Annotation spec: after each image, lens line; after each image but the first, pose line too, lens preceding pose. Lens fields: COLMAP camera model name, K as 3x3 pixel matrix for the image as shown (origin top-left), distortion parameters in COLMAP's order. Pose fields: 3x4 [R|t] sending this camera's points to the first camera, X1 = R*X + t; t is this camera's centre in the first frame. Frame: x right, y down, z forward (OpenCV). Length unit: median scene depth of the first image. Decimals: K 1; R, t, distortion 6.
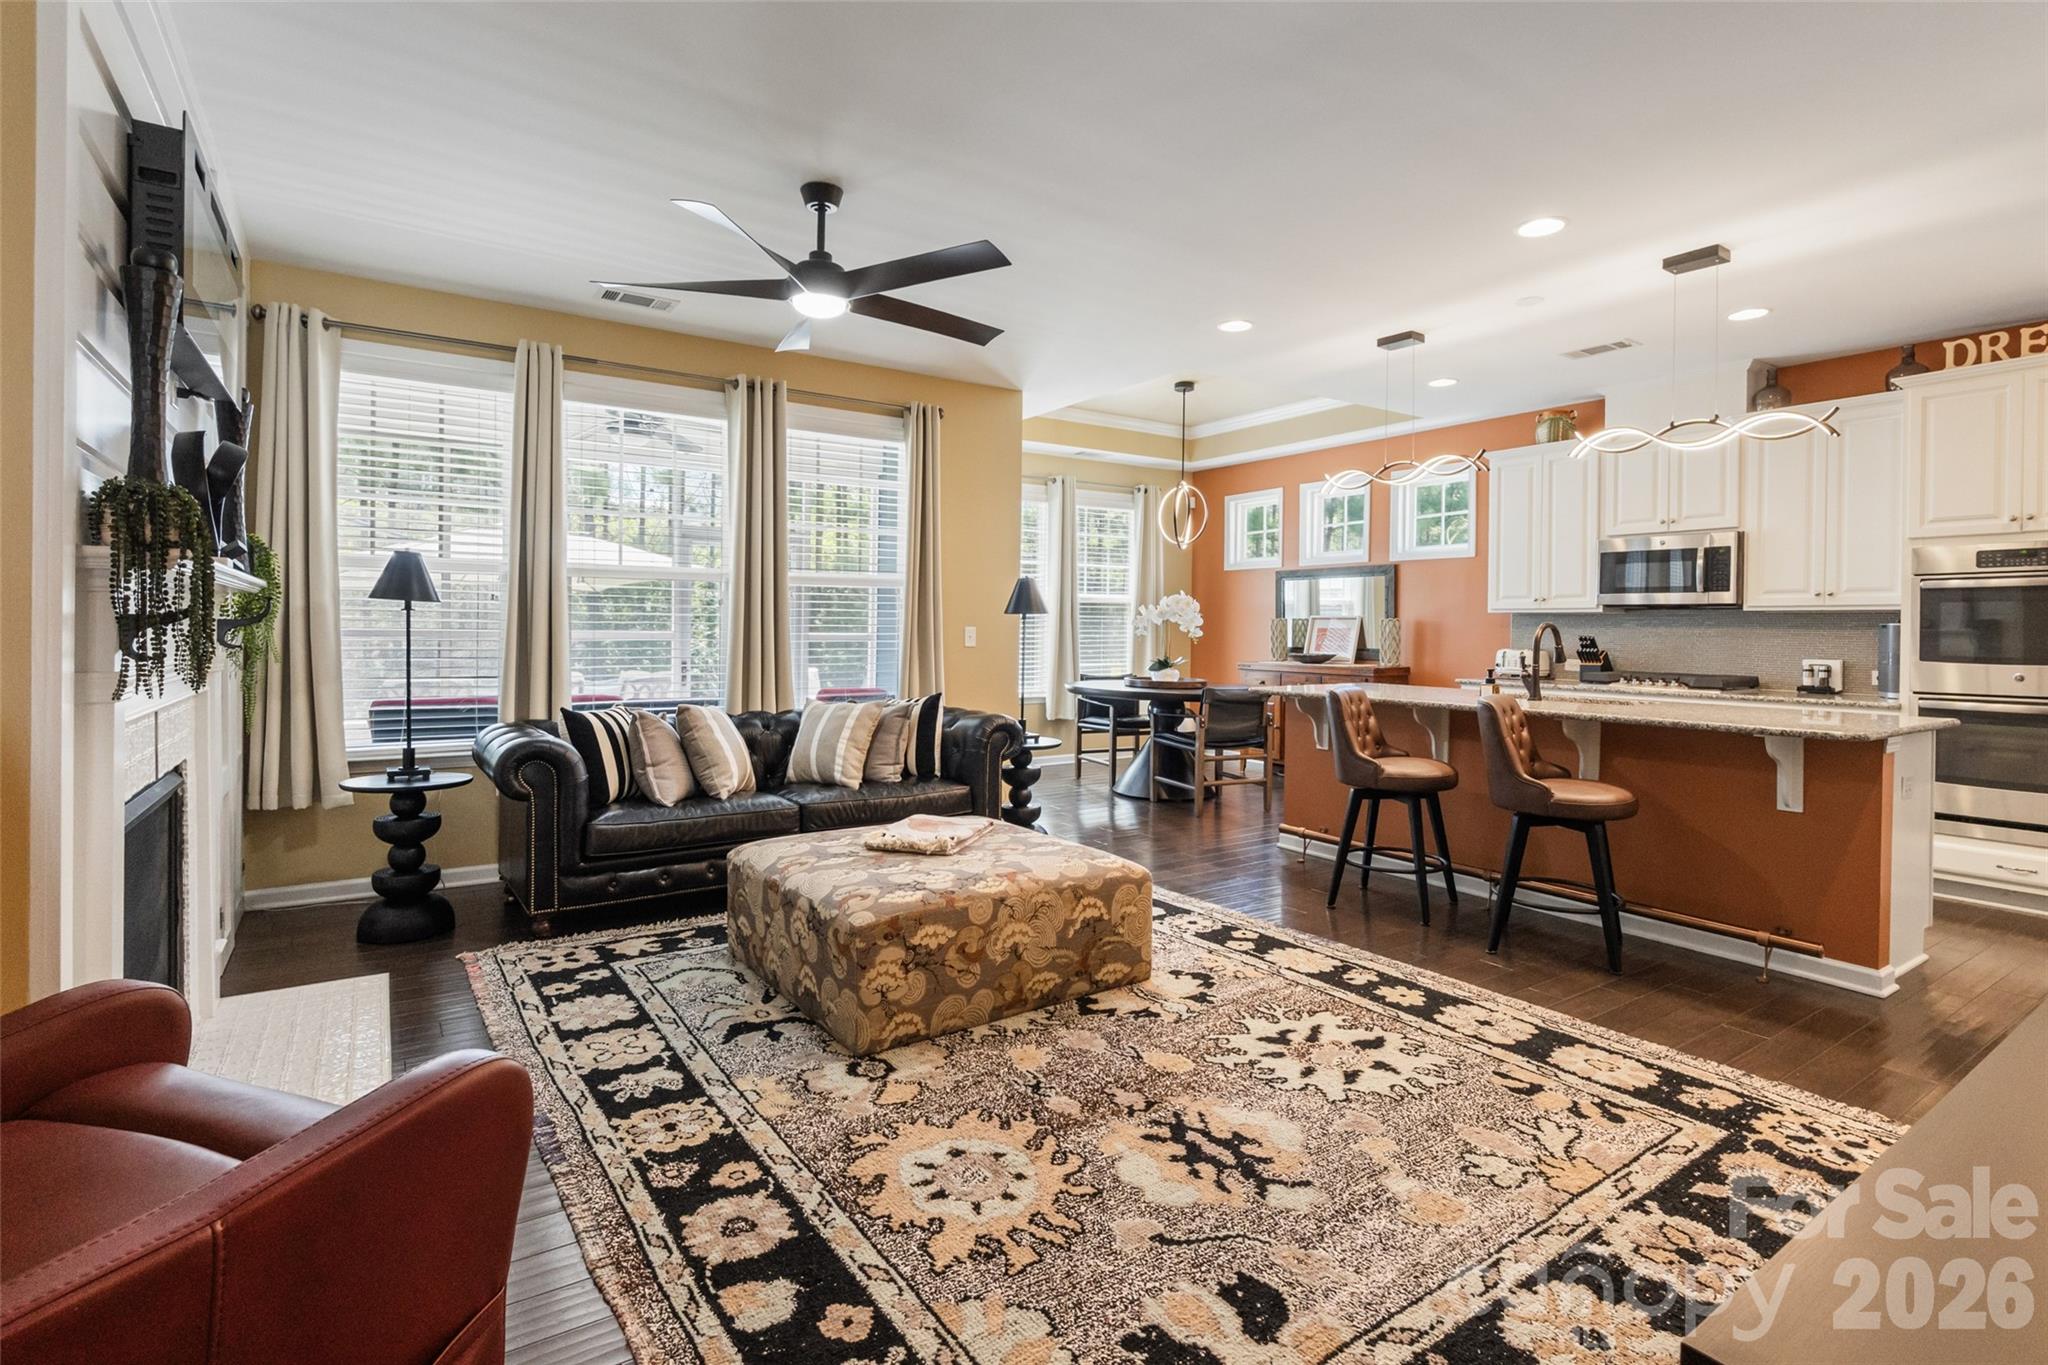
lens RADIAL K [[974.1, 0, 1028.1], [0, 974.1, 635.7], [0, 0, 1]] dist [-0.007473, -0.000334]
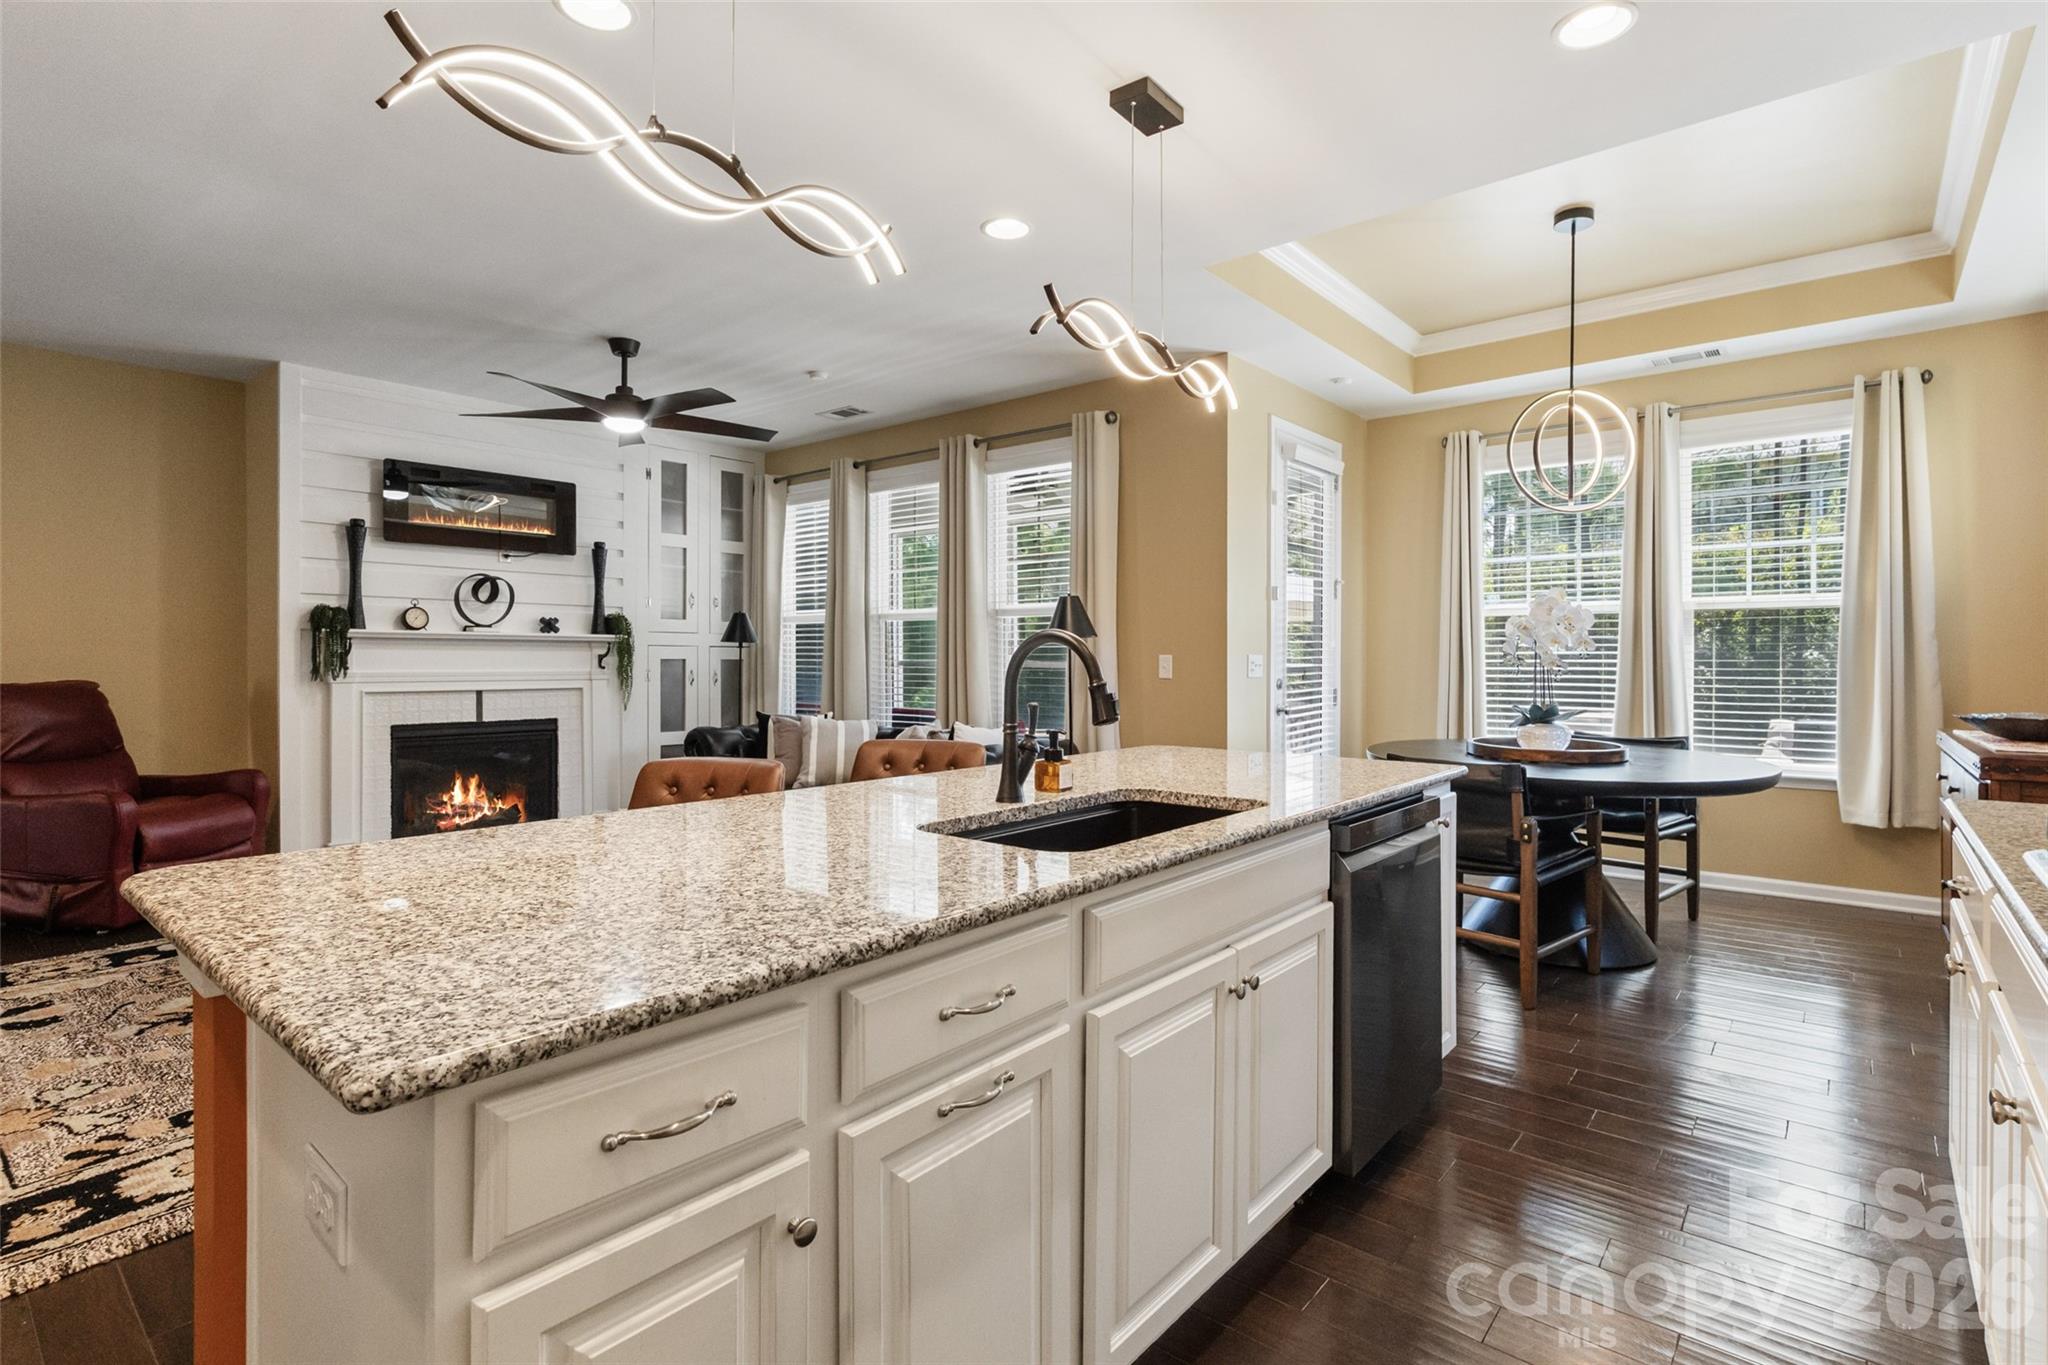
lens RADIAL K [[978.7, 0, 1036.0], [0, 978.7, 659.9], [0, 0, 1]] dist [-0.003325, -0.000586]
pose [[0.280765, -0.004936, -0.959764, 1.140190], [-0.006432, 0.999955, -0.007024, 0.002699], [0.959755, 0.008145, 0.280720, 1.033890]]
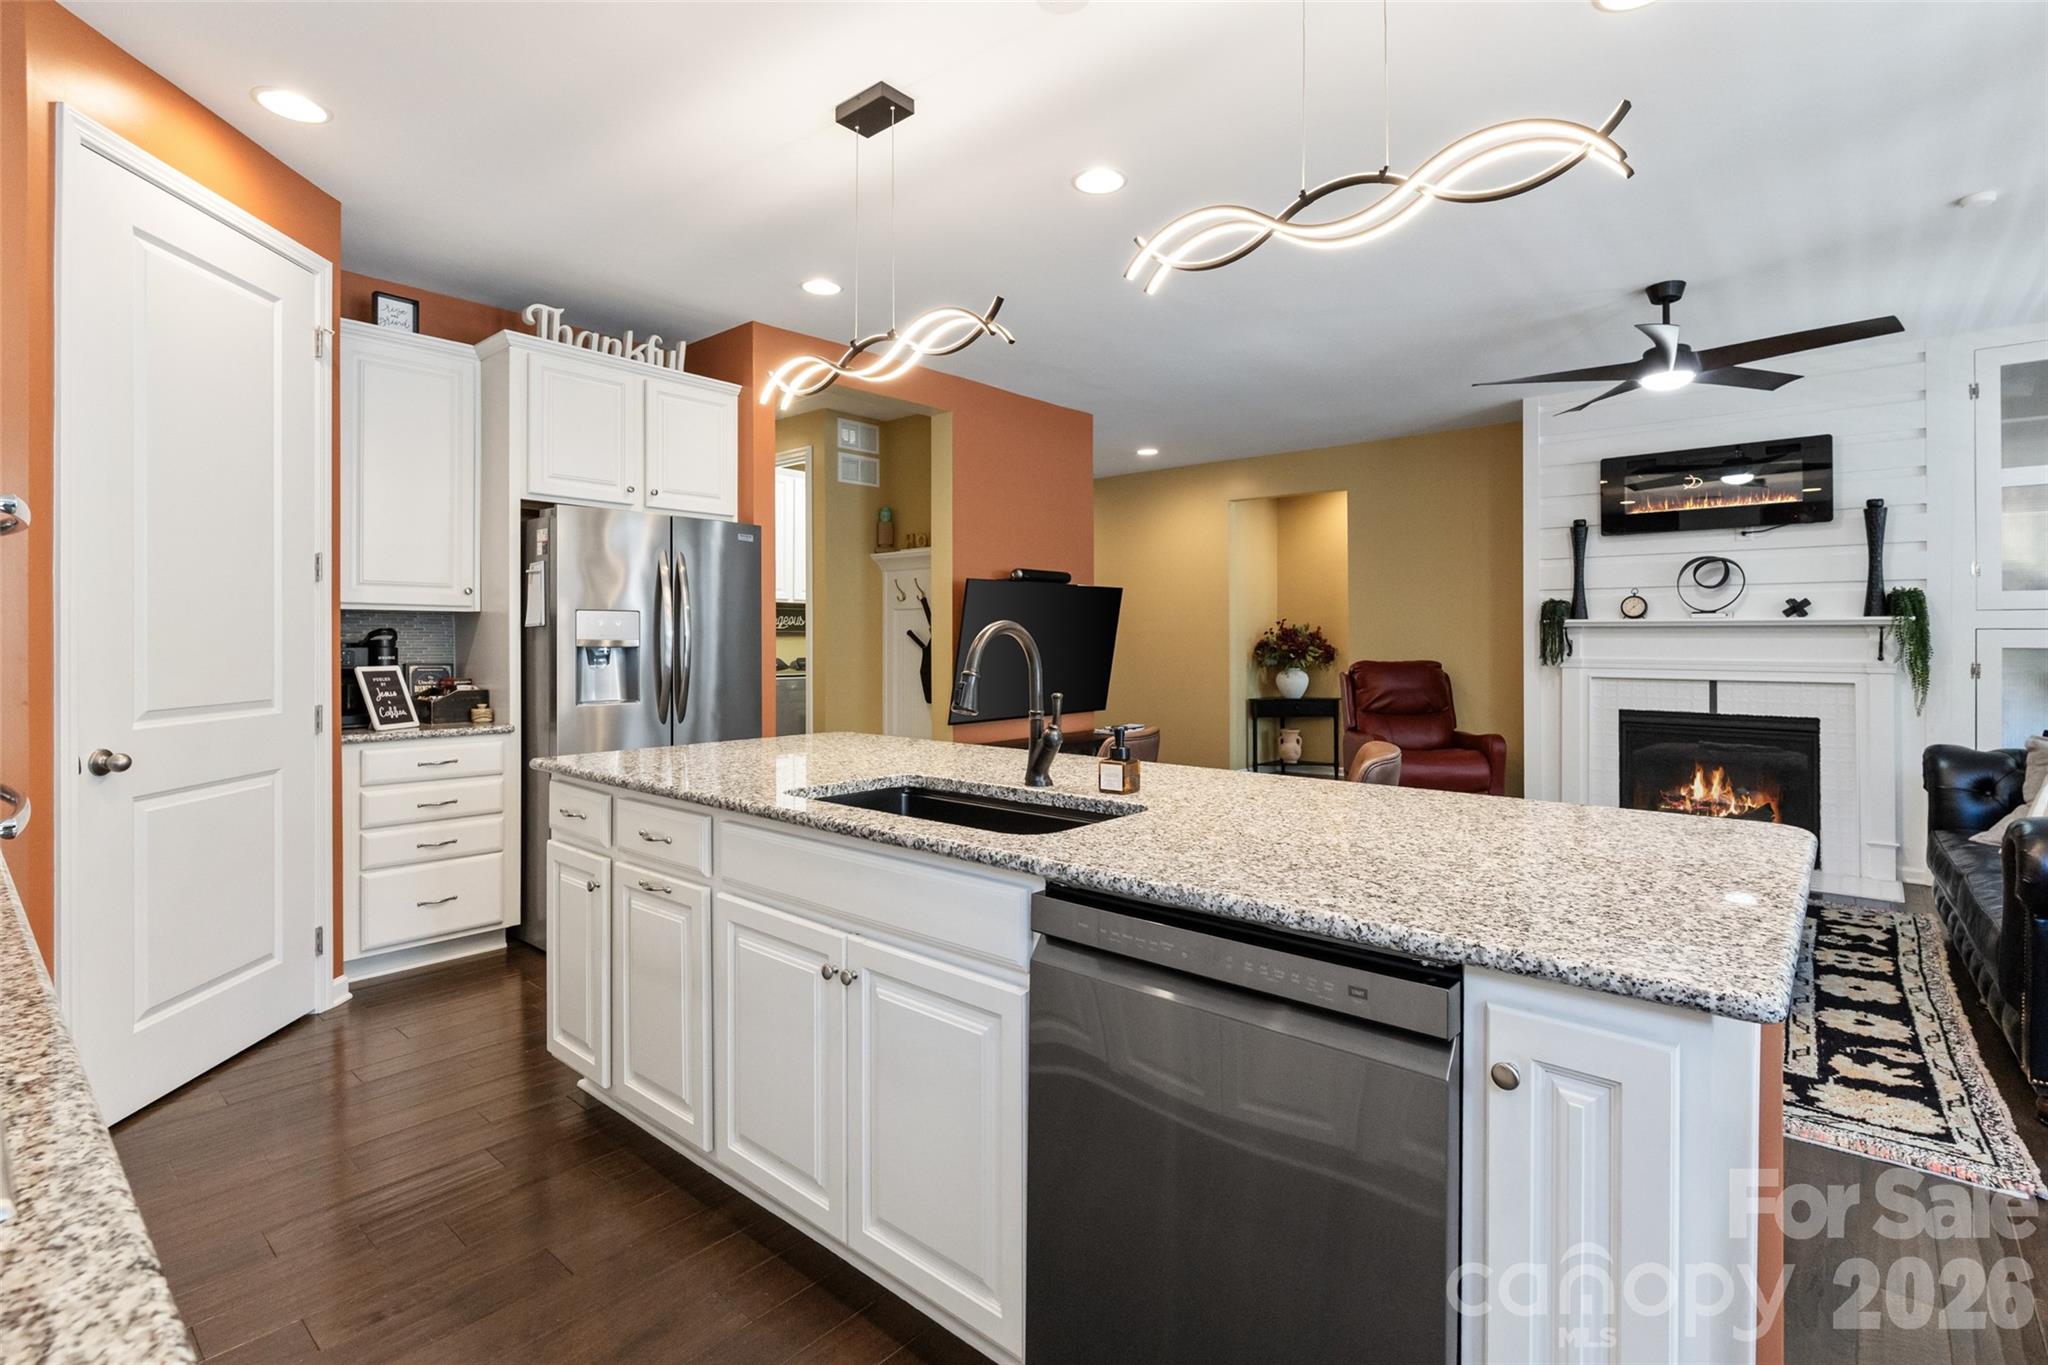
lens RADIAL K [[957.9, 0, 1034.7], [0, 957.9, 634.1], [0, 0, 1]] dist [-0.002324, -0.000759]
pose [[-0.963681, -0.011332, -0.266817, 0.764766], [-0.011600, 0.999933, -0.000573, -0.010086], [0.266805, 0.002543, -0.963747, 1.712073]]
